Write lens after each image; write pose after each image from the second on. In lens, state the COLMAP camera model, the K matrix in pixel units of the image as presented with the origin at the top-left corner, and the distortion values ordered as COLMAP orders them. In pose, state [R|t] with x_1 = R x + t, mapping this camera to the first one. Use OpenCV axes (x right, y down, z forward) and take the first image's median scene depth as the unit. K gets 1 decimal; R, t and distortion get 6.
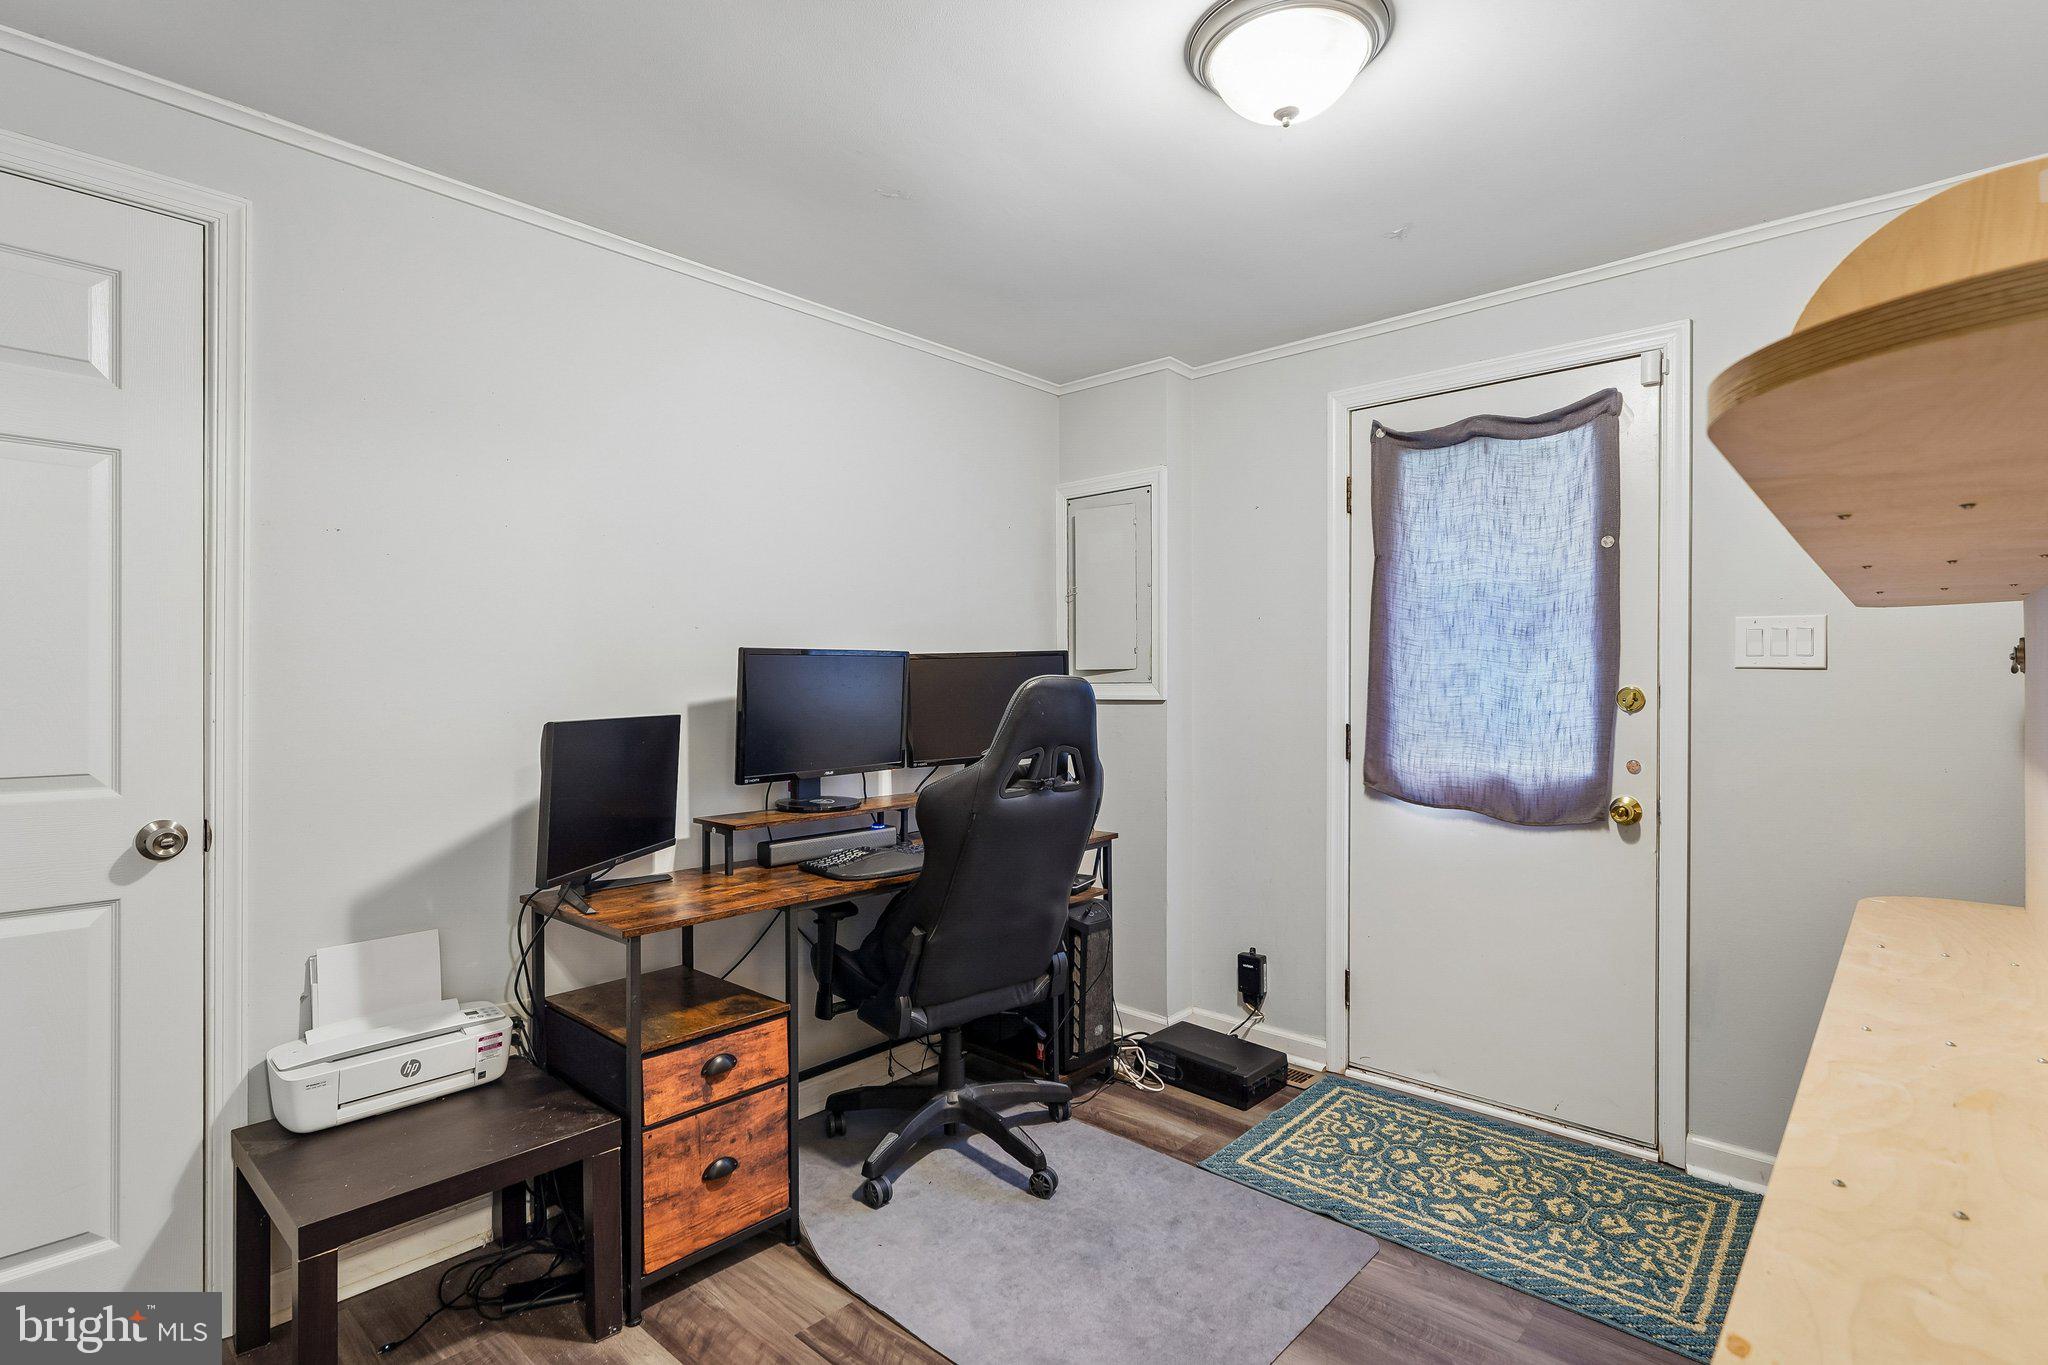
lens RADIAL K [[992.9, 0, 1017.6], [0, 992.9, 681.9], [0, 0, 1]] dist [0.001435, -0.000165]
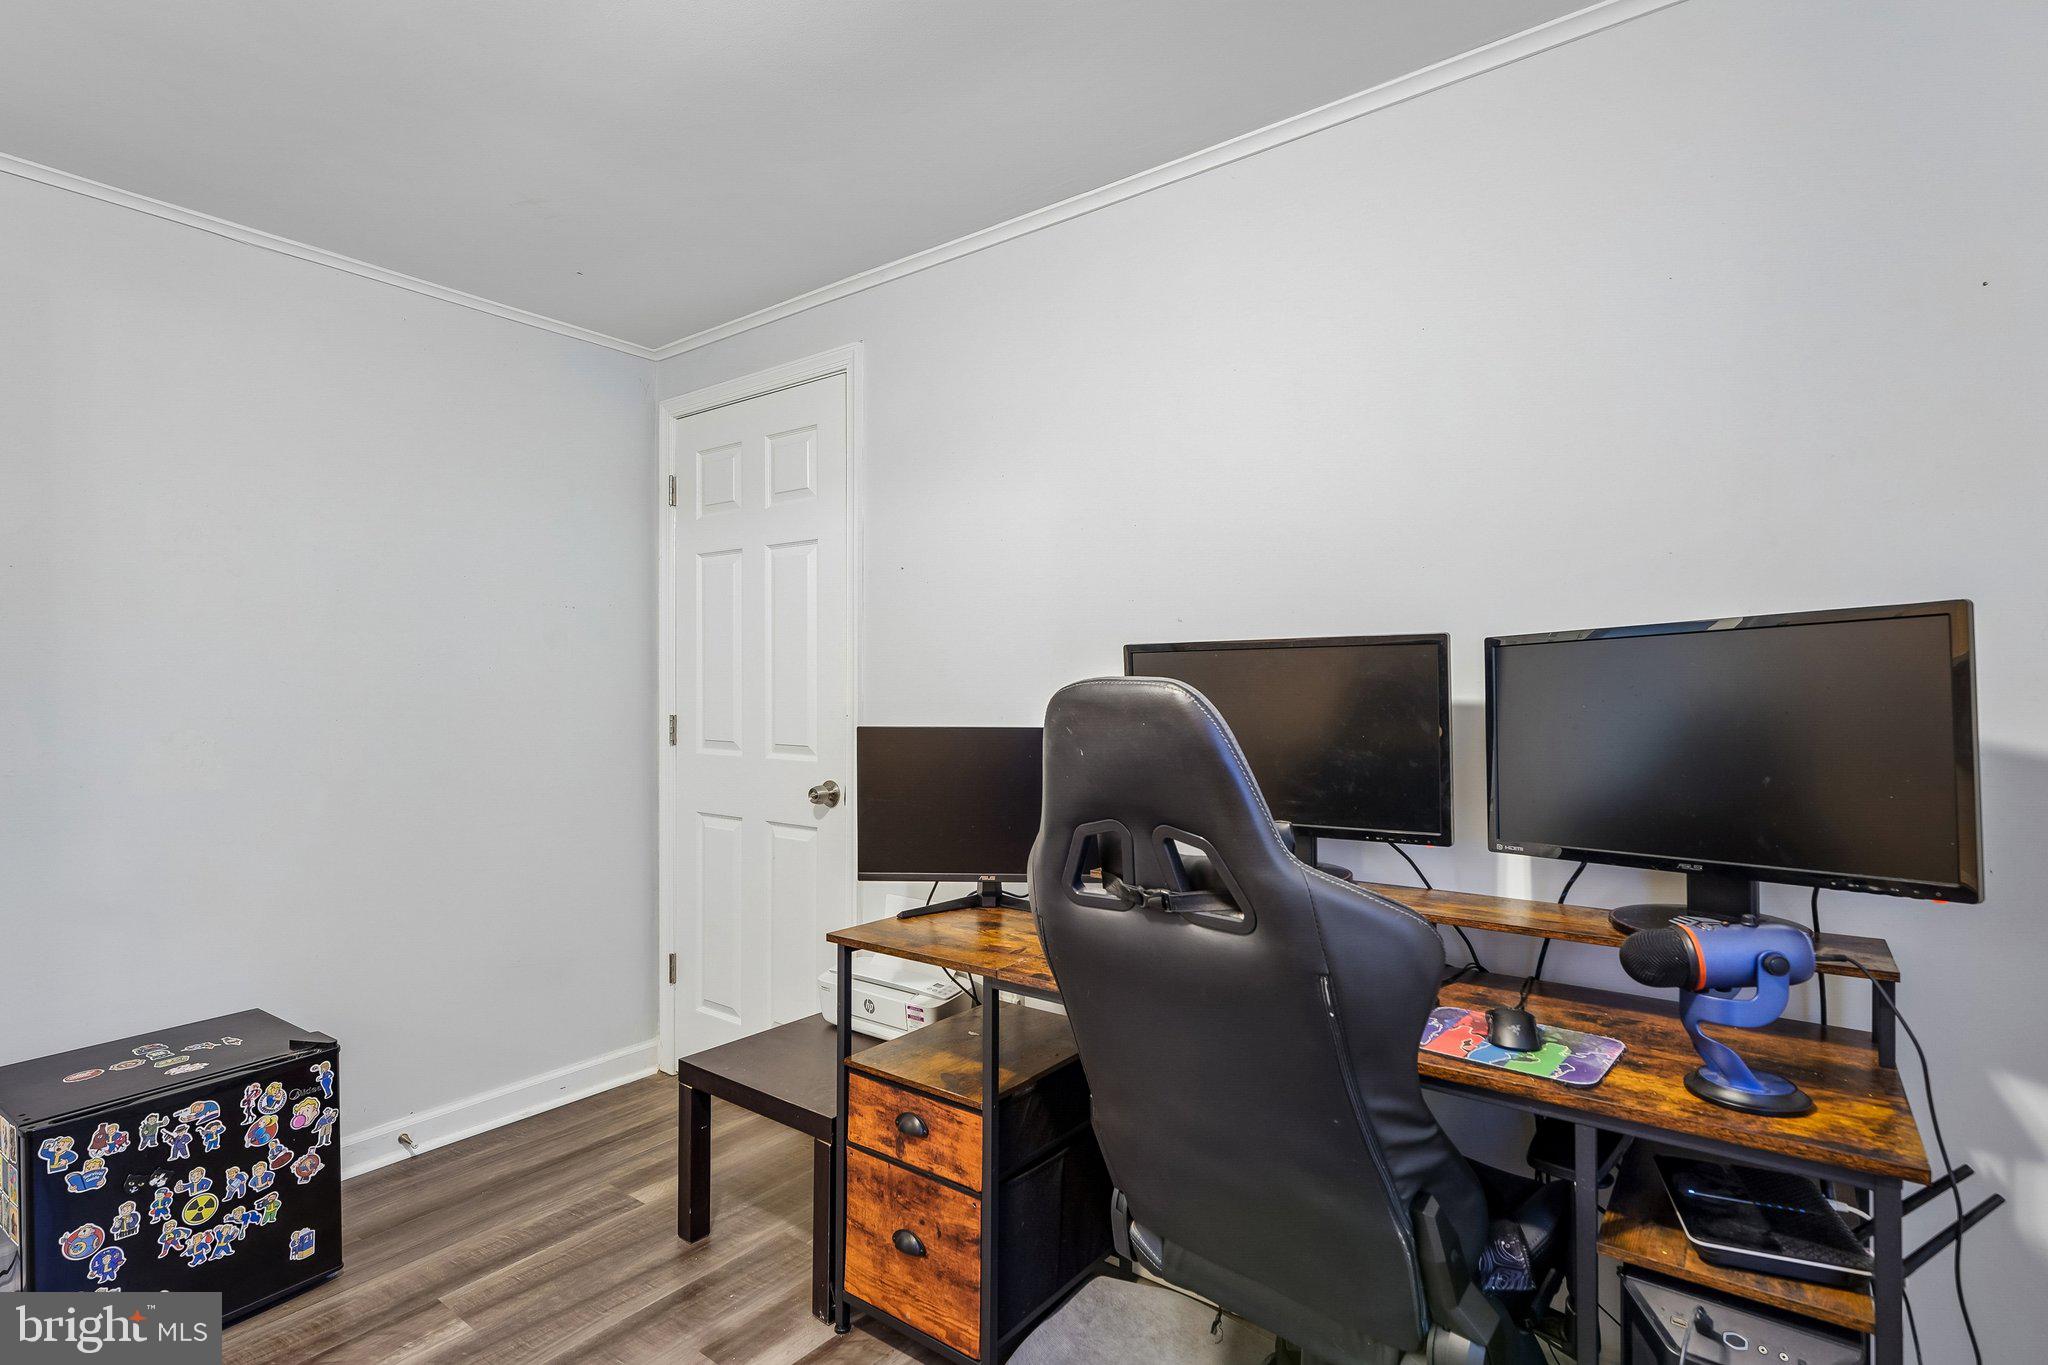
lens RADIAL K [[992.9, 0, 1017.6], [0, 992.9, 681.9], [0, 0, 1]] dist [0.001435, -0.000165]
pose [[0.092324, -0.003525, -0.995723, 1.131926], [-0.002377, 0.999990, -0.003761, -0.009710], [0.995726, 0.002714, 0.092314, 1.943694]]
